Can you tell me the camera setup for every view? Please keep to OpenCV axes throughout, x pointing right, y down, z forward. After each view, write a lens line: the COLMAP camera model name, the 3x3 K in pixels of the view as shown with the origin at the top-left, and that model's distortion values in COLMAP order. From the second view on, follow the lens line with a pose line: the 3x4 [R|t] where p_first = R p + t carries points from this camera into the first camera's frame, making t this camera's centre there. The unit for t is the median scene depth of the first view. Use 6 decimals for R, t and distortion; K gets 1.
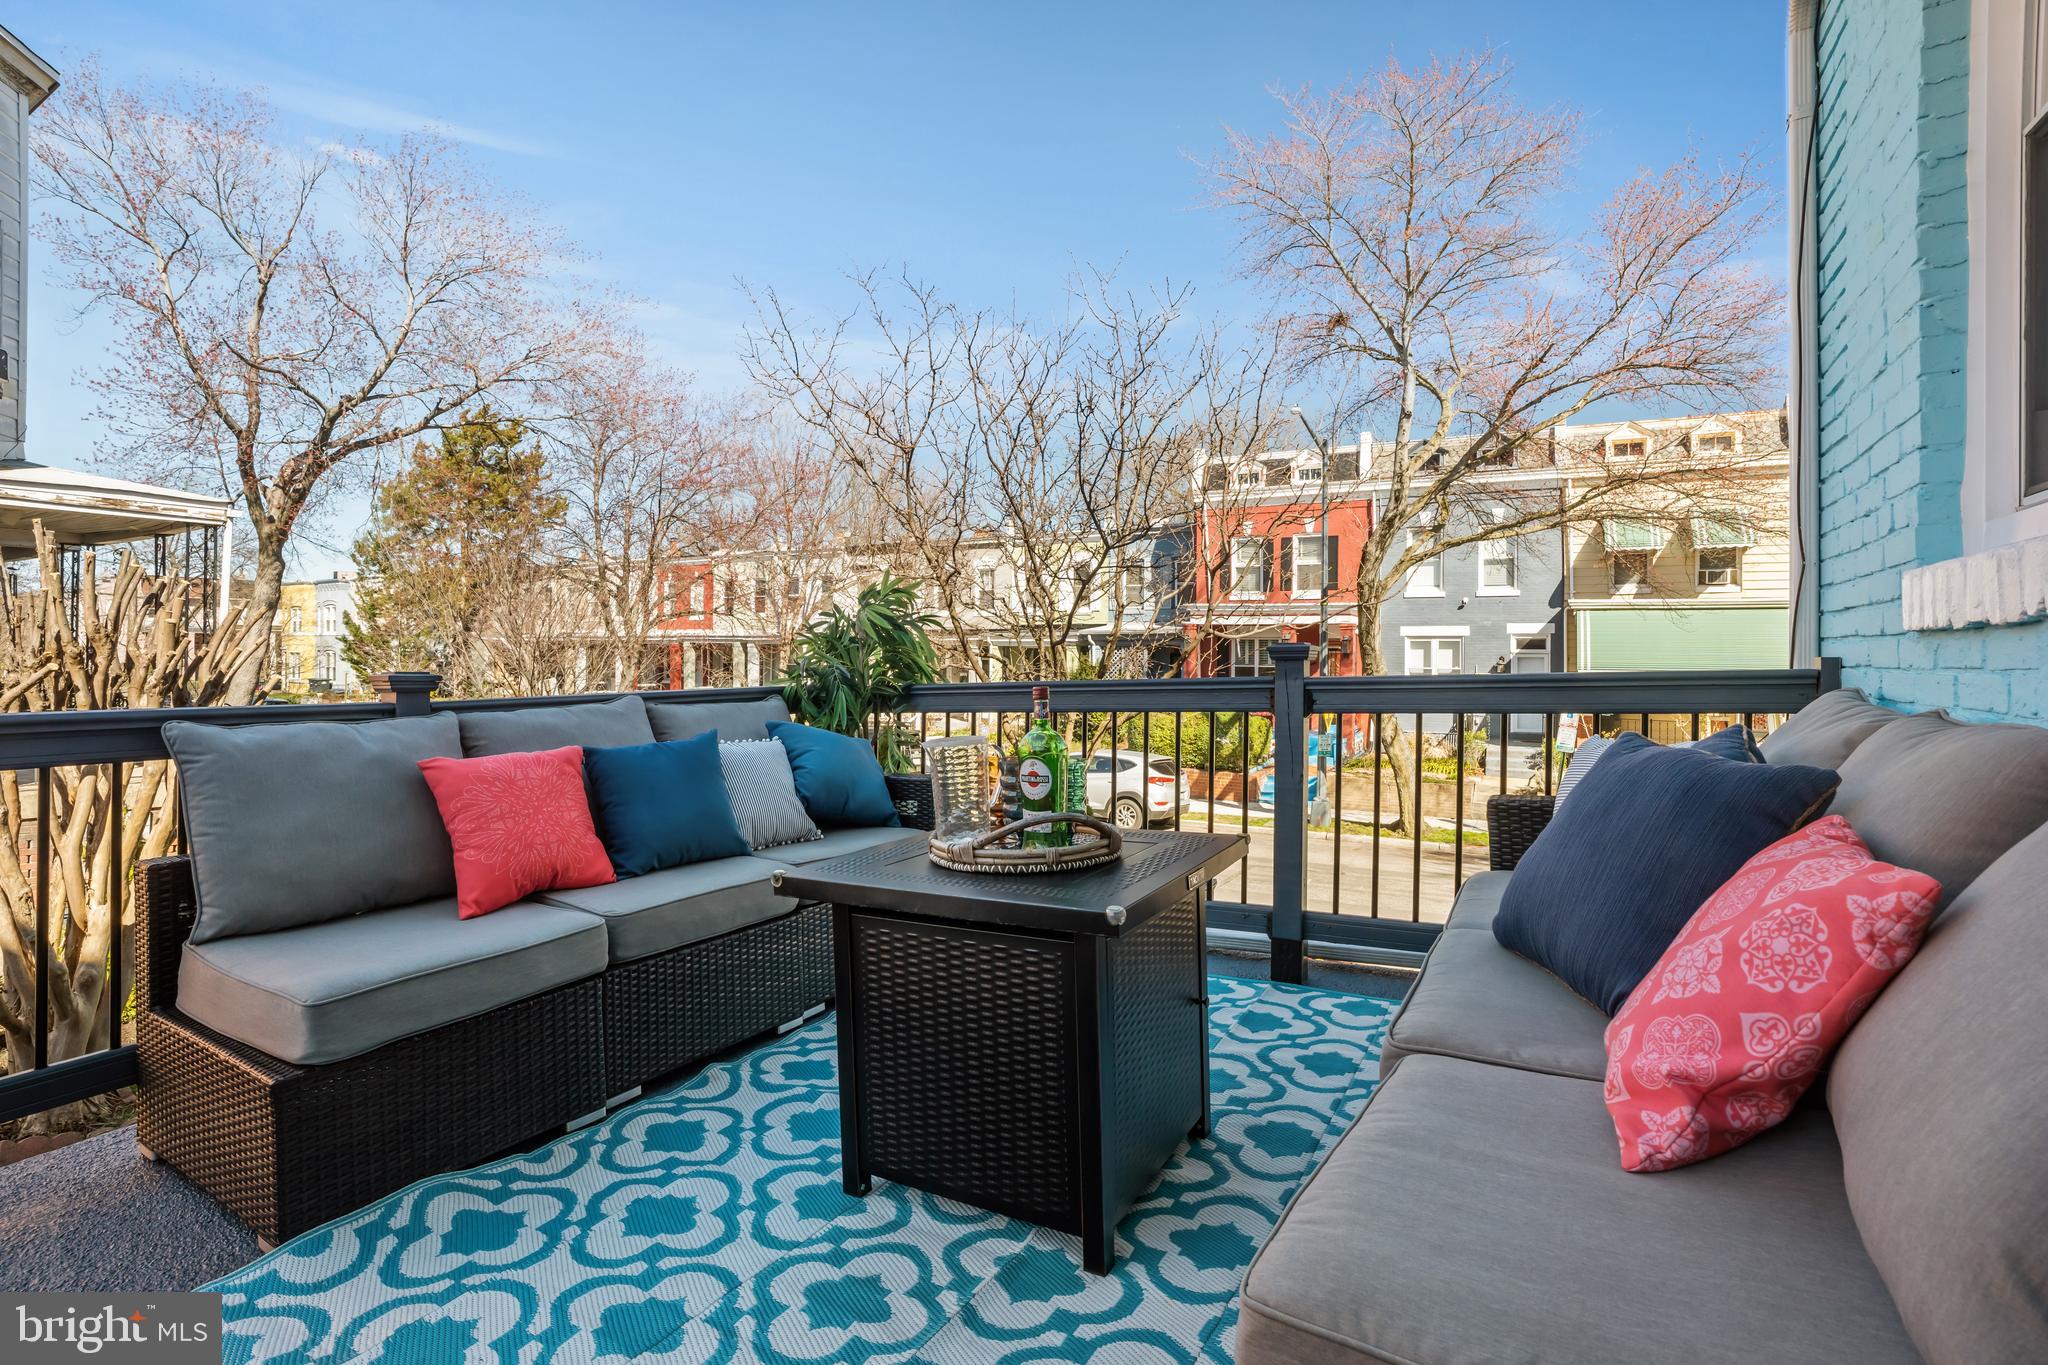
lens RADIAL K [[953.8, 0, 1020.8], [0, 953.8, 653.9], [0, 0, 1]] dist [-0.044550, 0.000342]
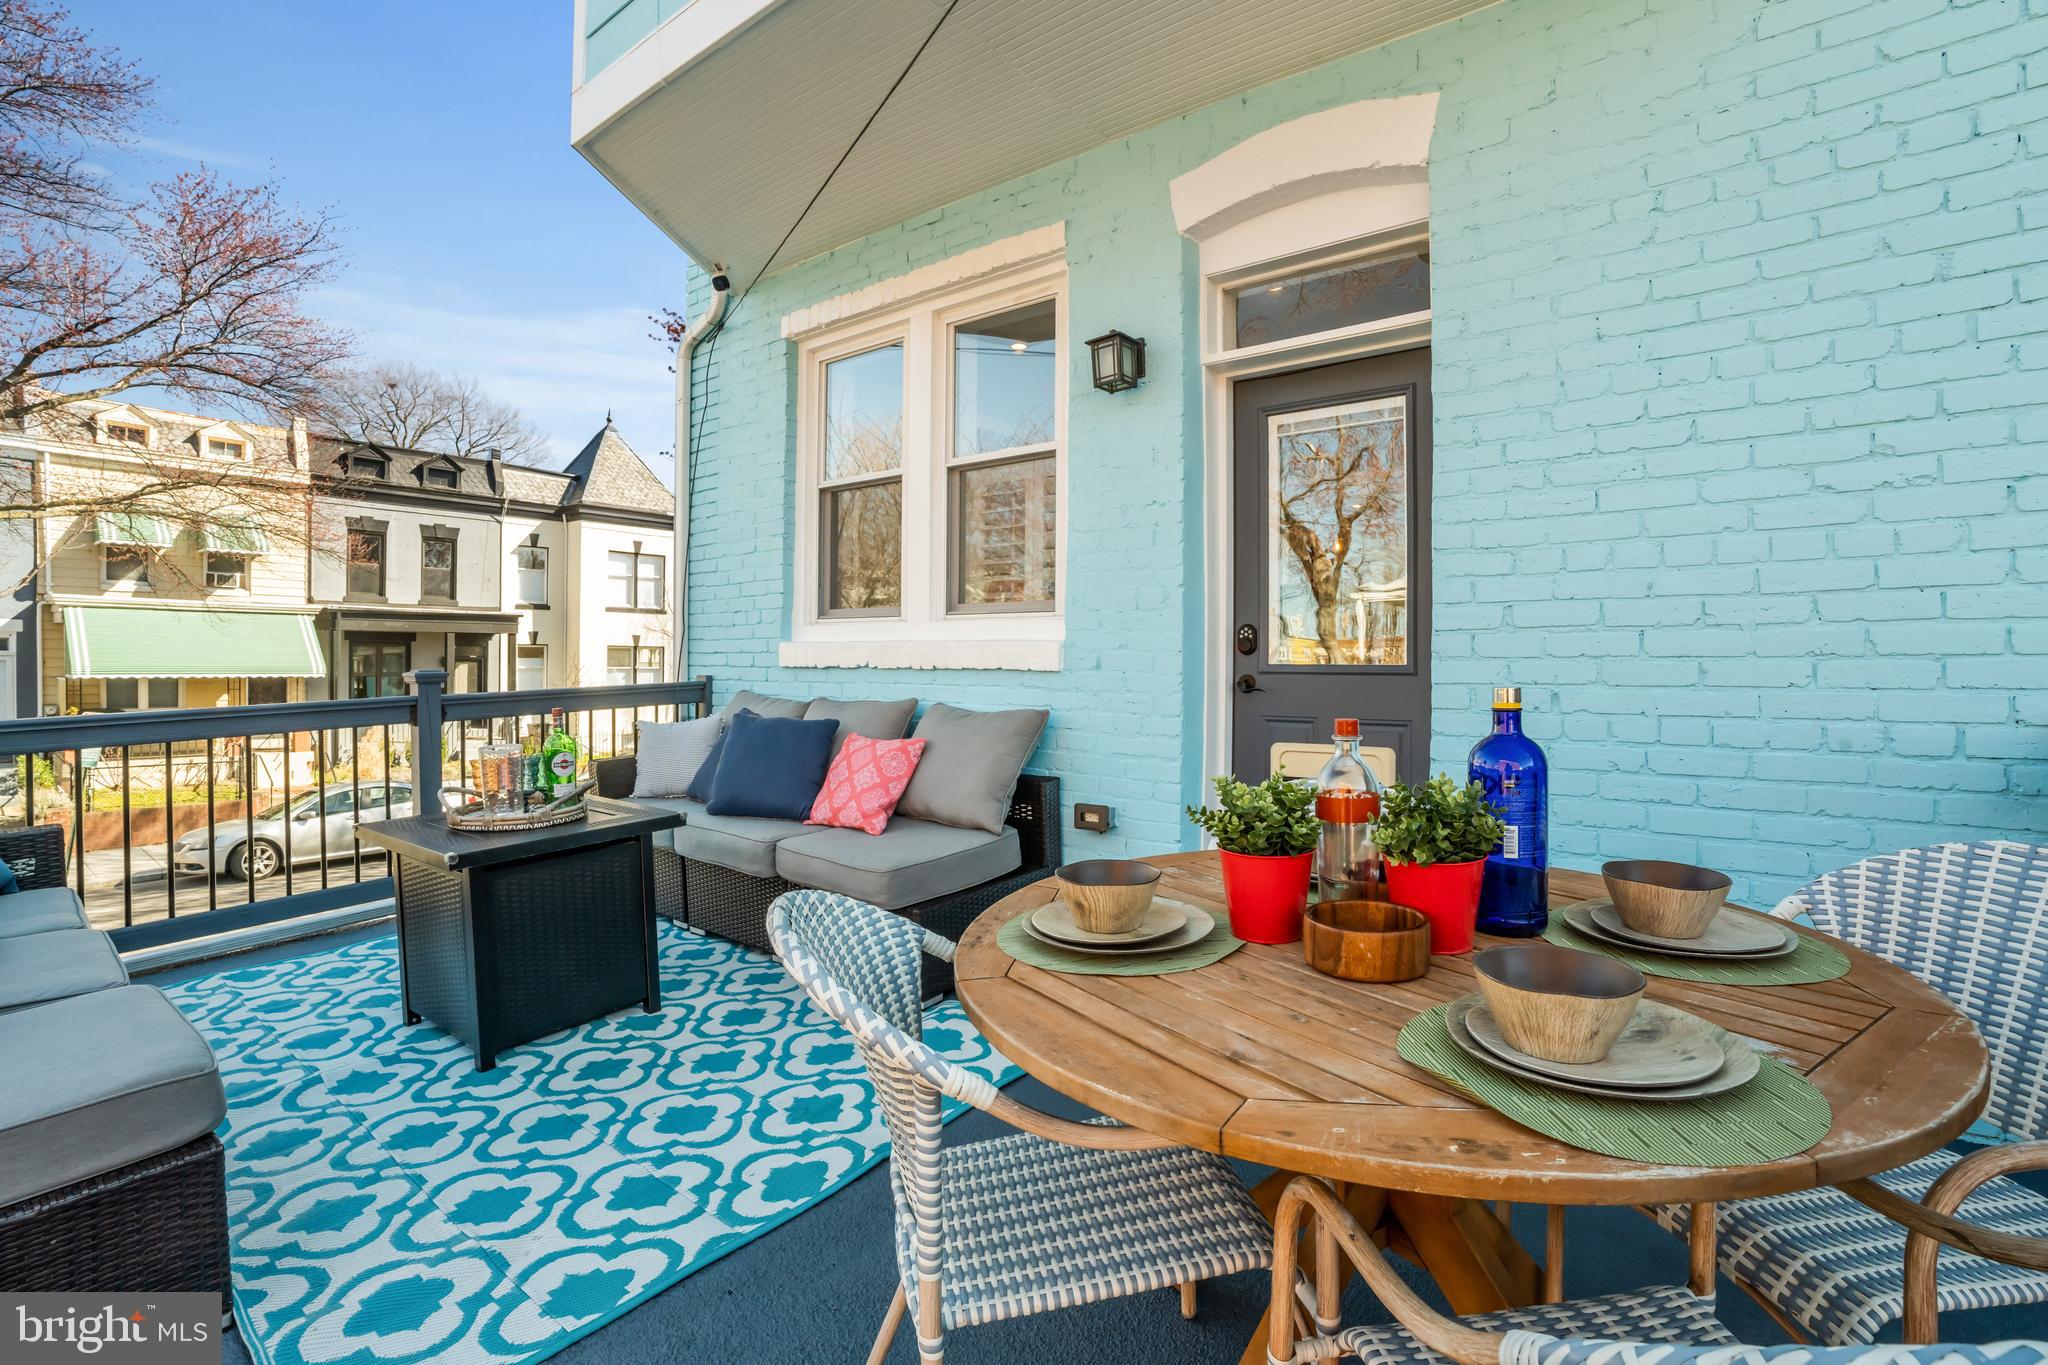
lens RADIAL K [[958.9, 0, 1024.0], [0, 958.9, 682.5], [0, 0, 1]] dist [-0.000916, 0.000051]
pose [[0.125686, -0.030922, 0.991588, -0.187588], [-0.004542, 0.999486, 0.031745, -0.008409], [-0.992060, -0.008494, 0.125481, 0.000875]]
